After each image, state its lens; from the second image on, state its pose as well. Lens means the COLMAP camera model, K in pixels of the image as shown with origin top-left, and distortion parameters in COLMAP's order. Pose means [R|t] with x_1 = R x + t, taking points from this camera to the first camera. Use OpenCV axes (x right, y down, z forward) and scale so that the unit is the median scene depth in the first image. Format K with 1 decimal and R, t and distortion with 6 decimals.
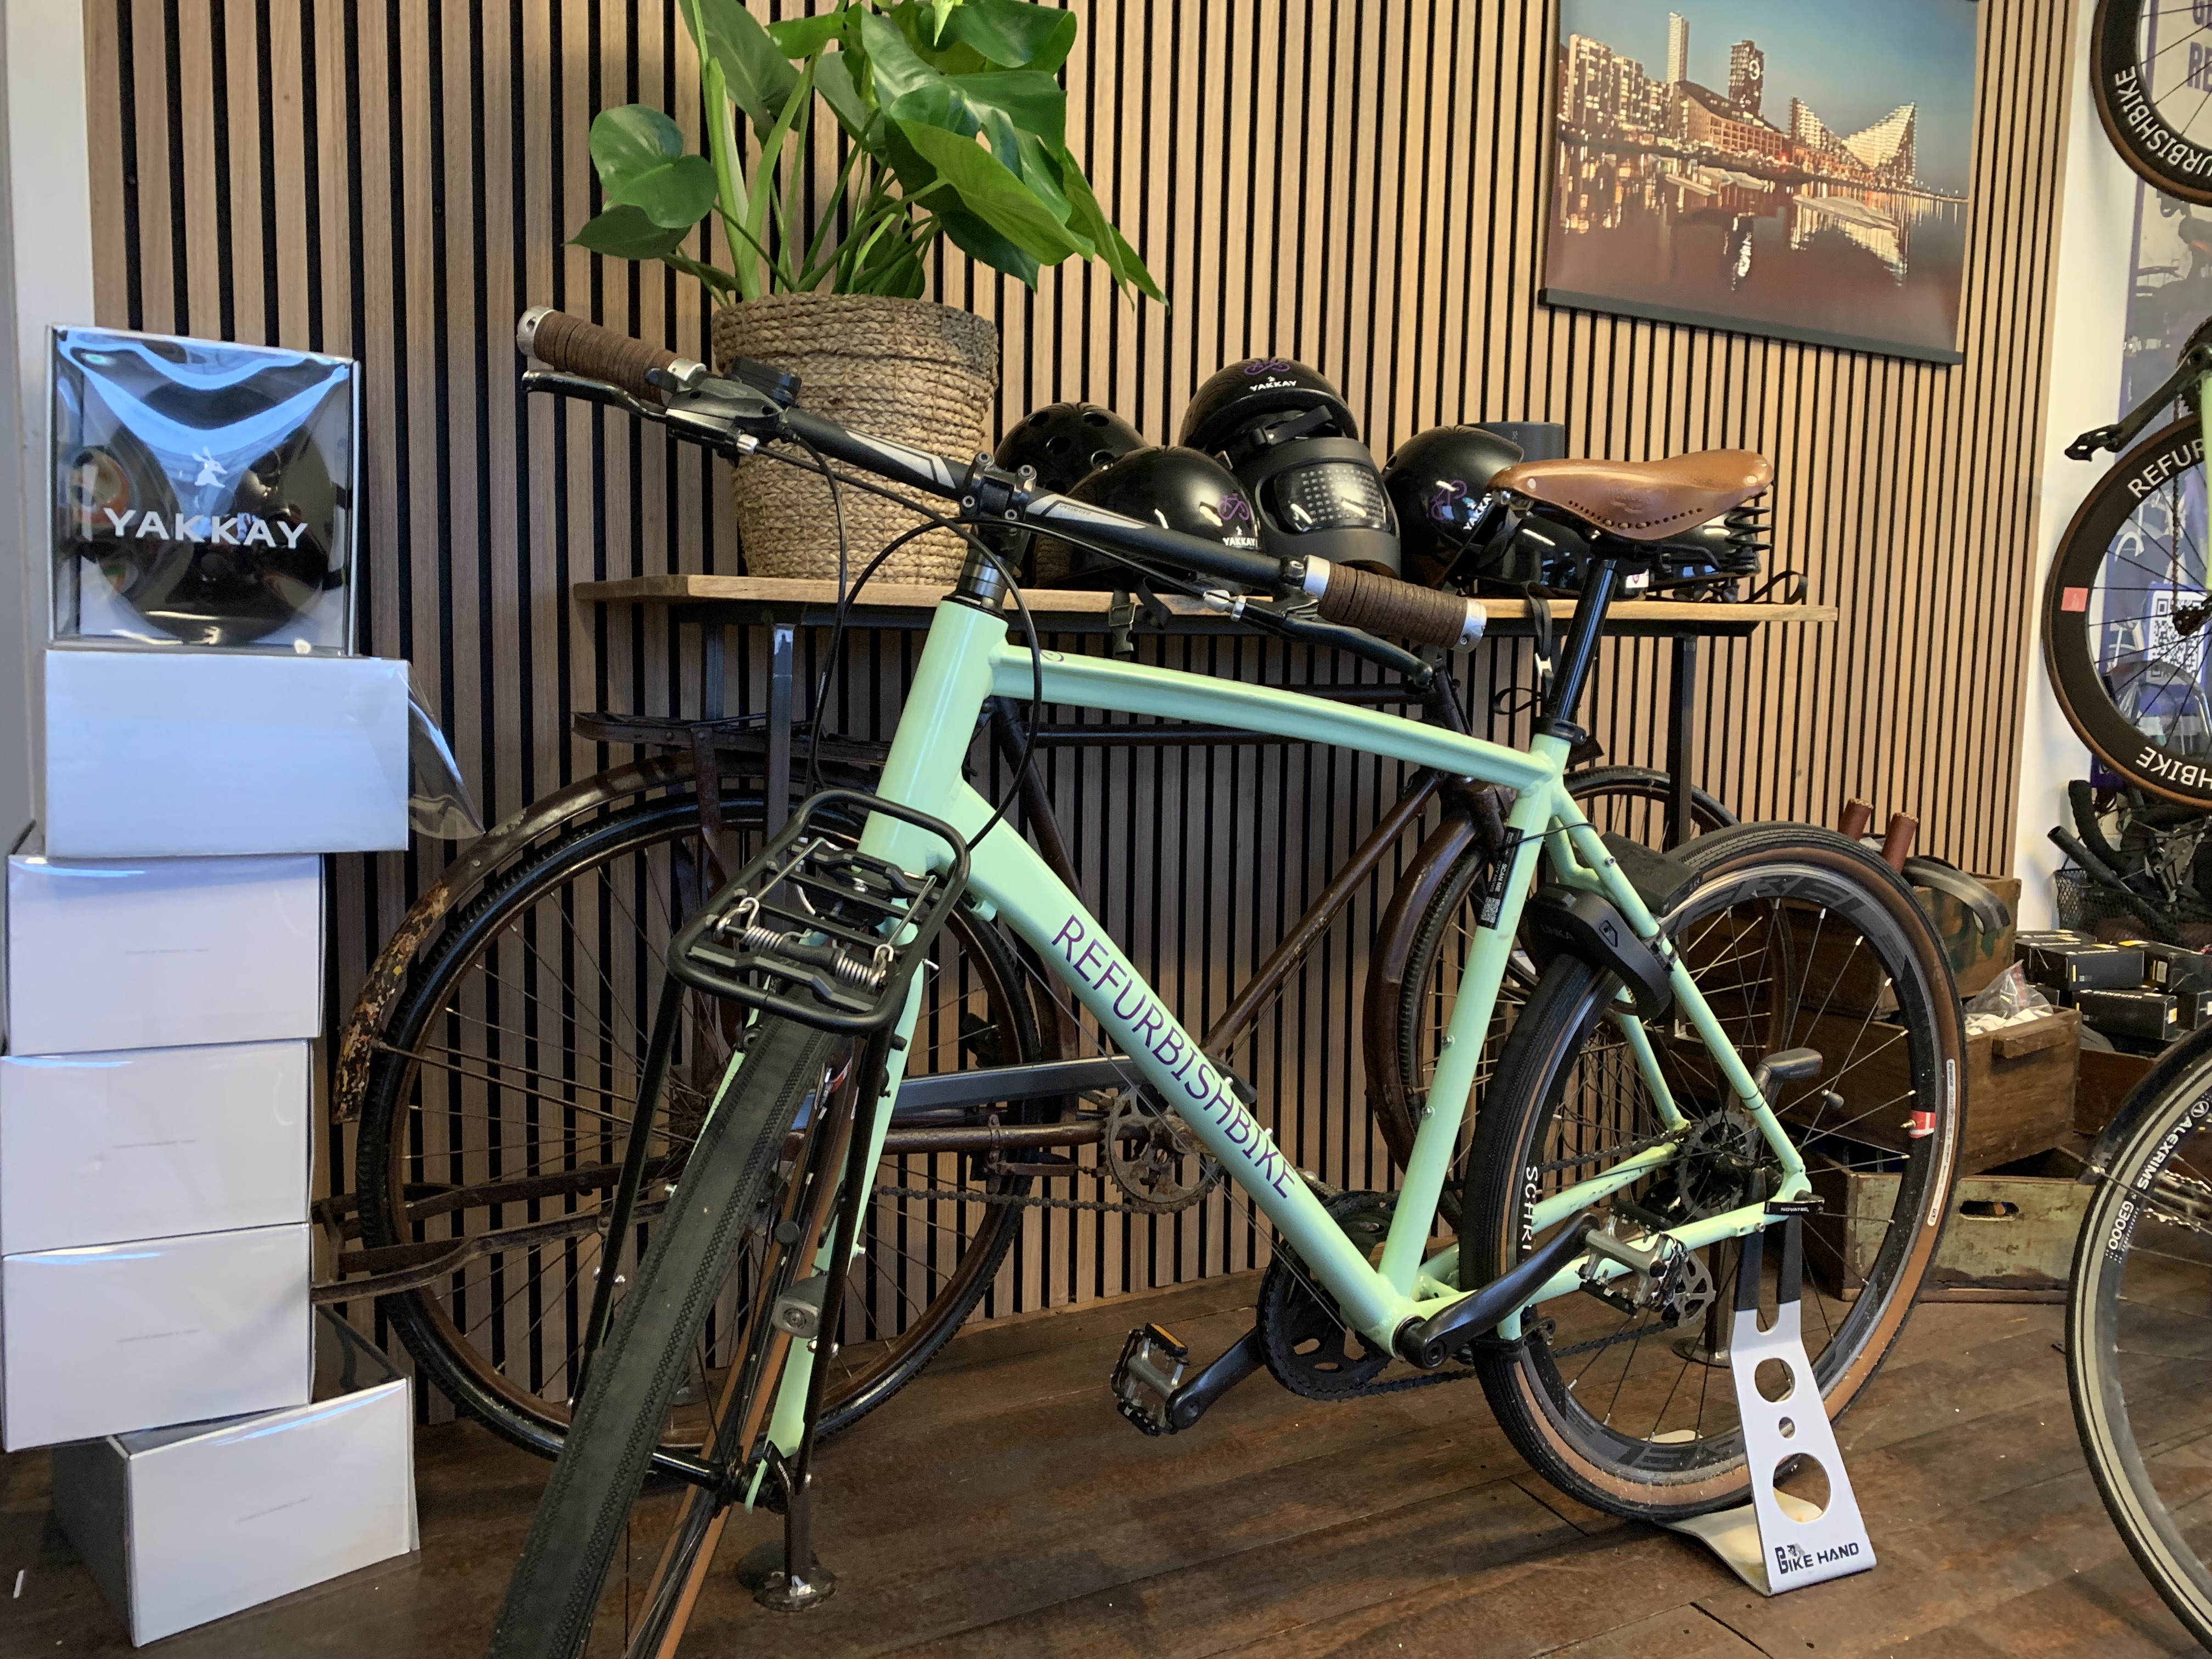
lens RADIAL K [[1696.1, 0, 1108.1], [0, 1696.1, 813.3], [0, 0, 1]] dist [0.058889, -0.054672]
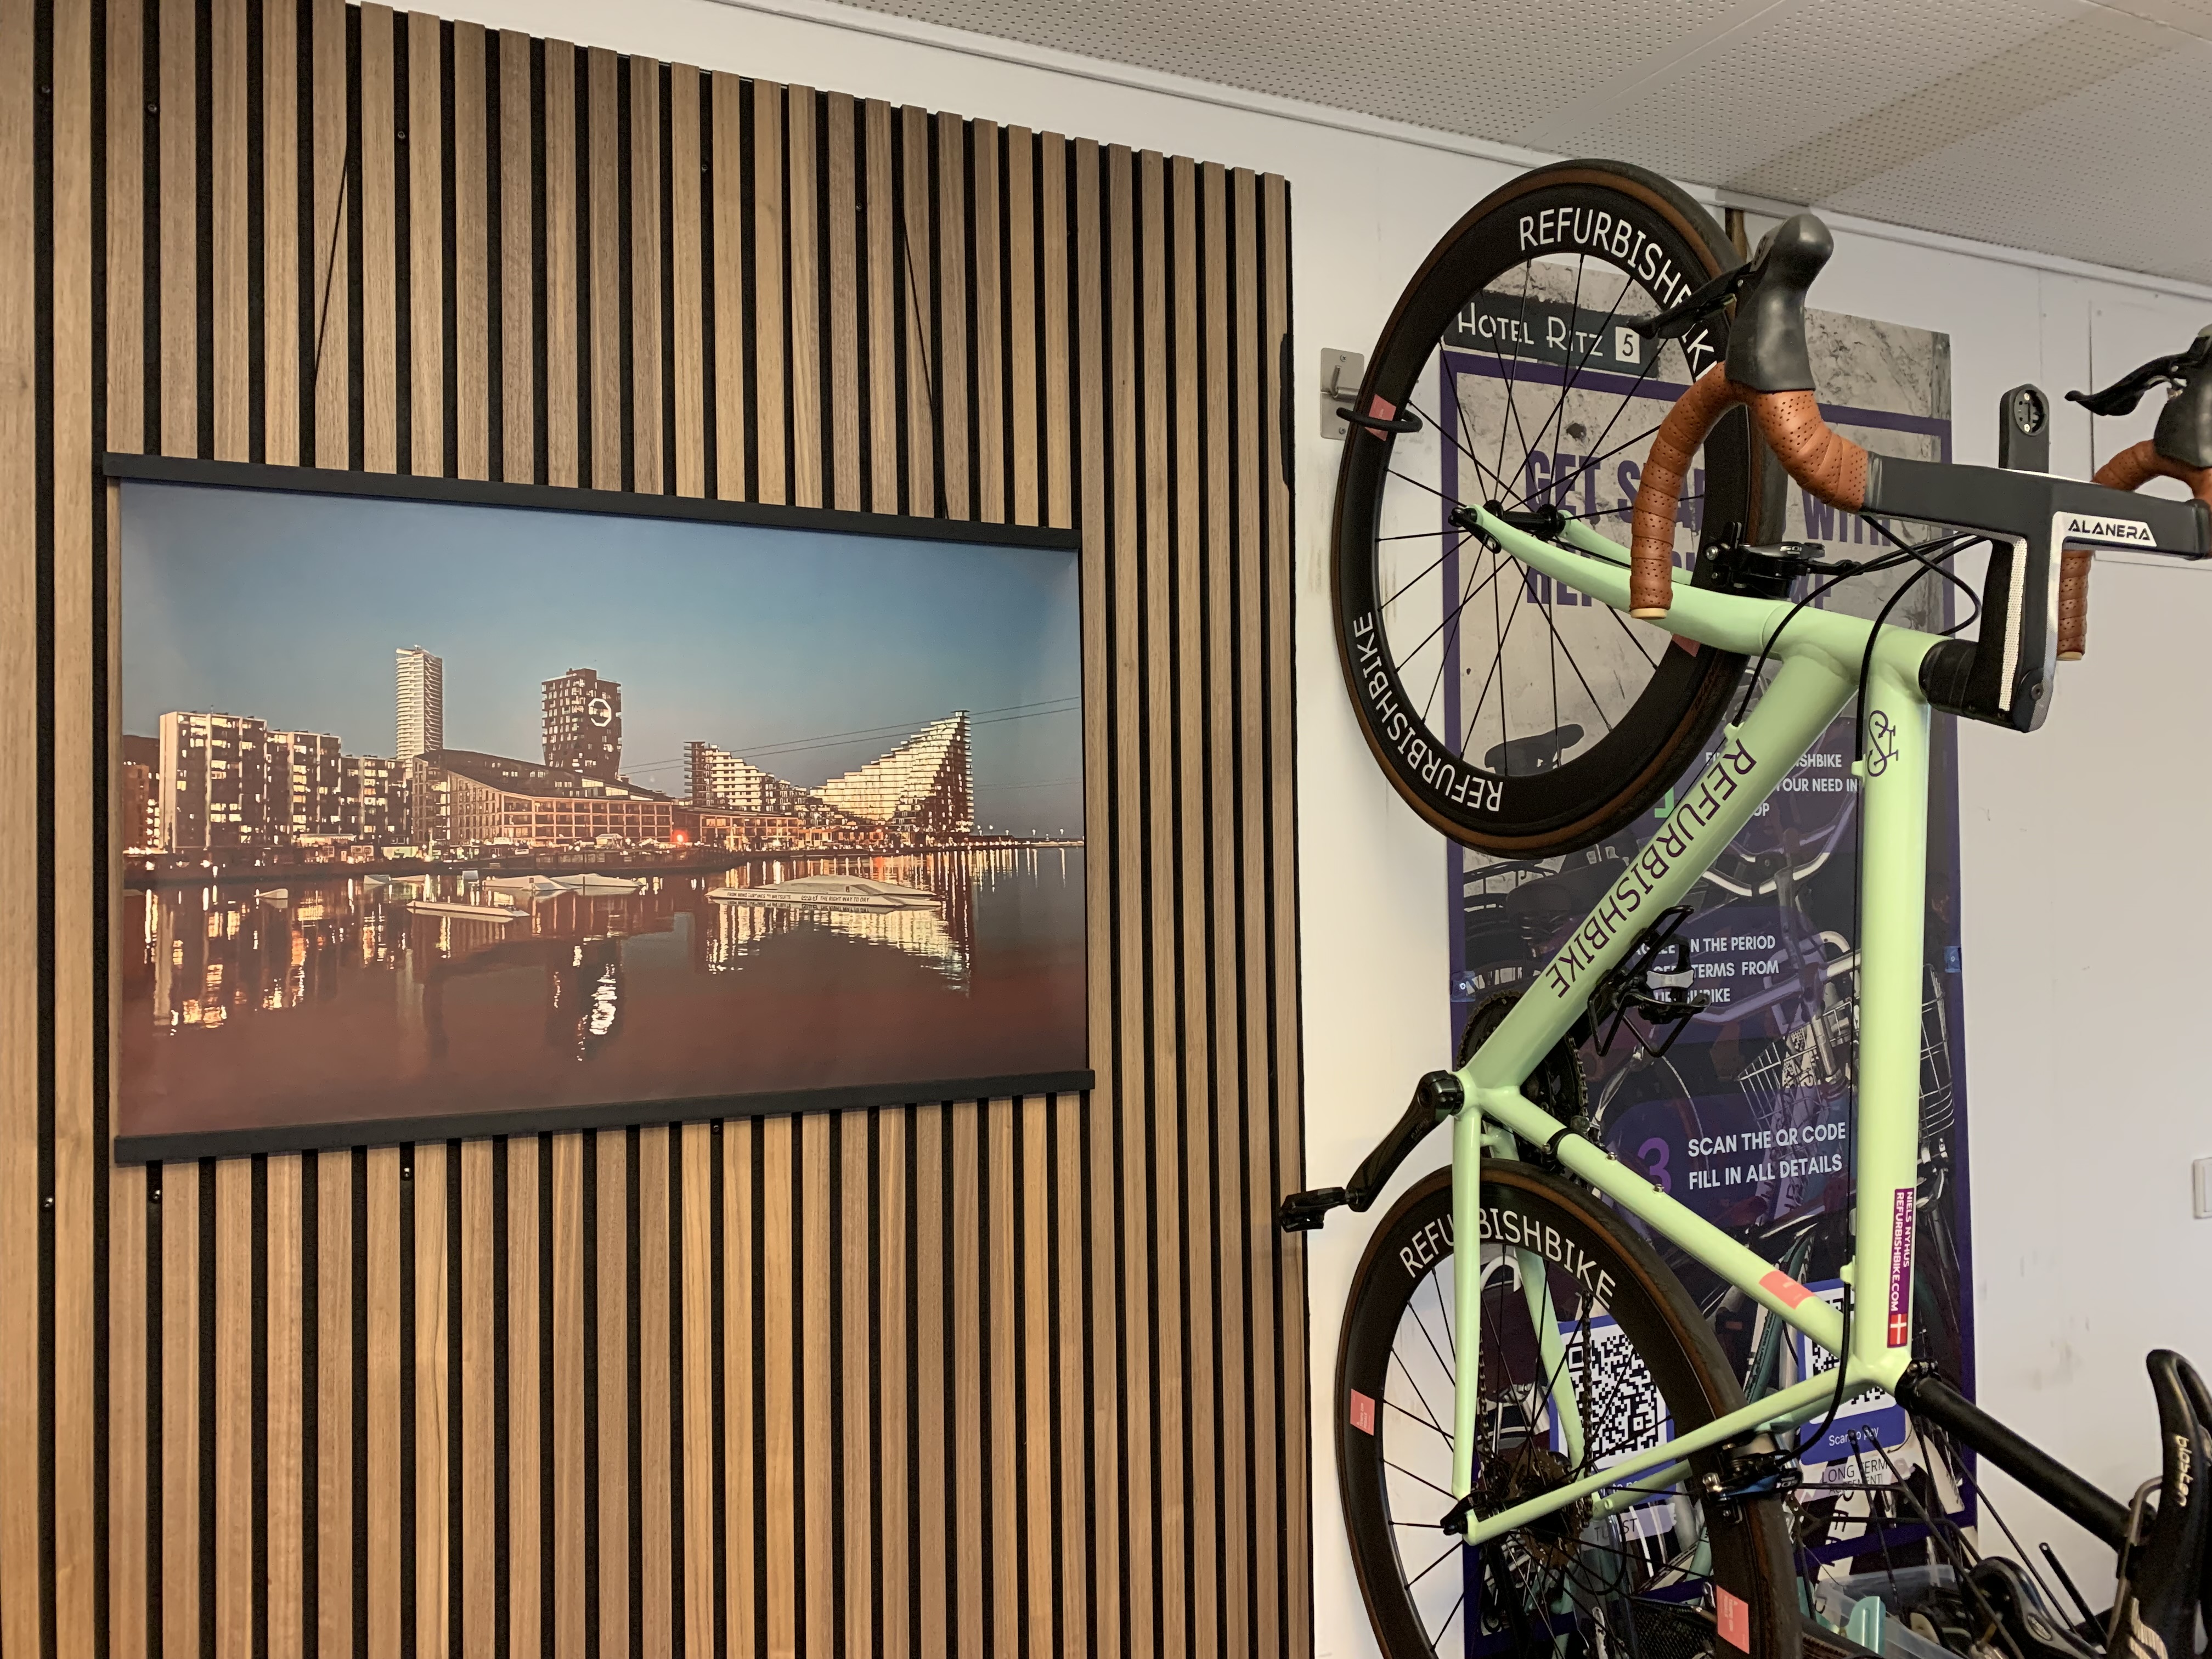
lens RADIAL K [[1696.1, 0, 1116.6], [0, 1696.1, 821.9], [0, 0, 1]] dist [0.058889, -0.054672]
pose [[0.998457, -0.034072, -0.043848, 0.588584], [0.029224, 0.993849, -0.106817, -0.321387], [0.047218, 0.105370, 0.993311, 0.398748]]
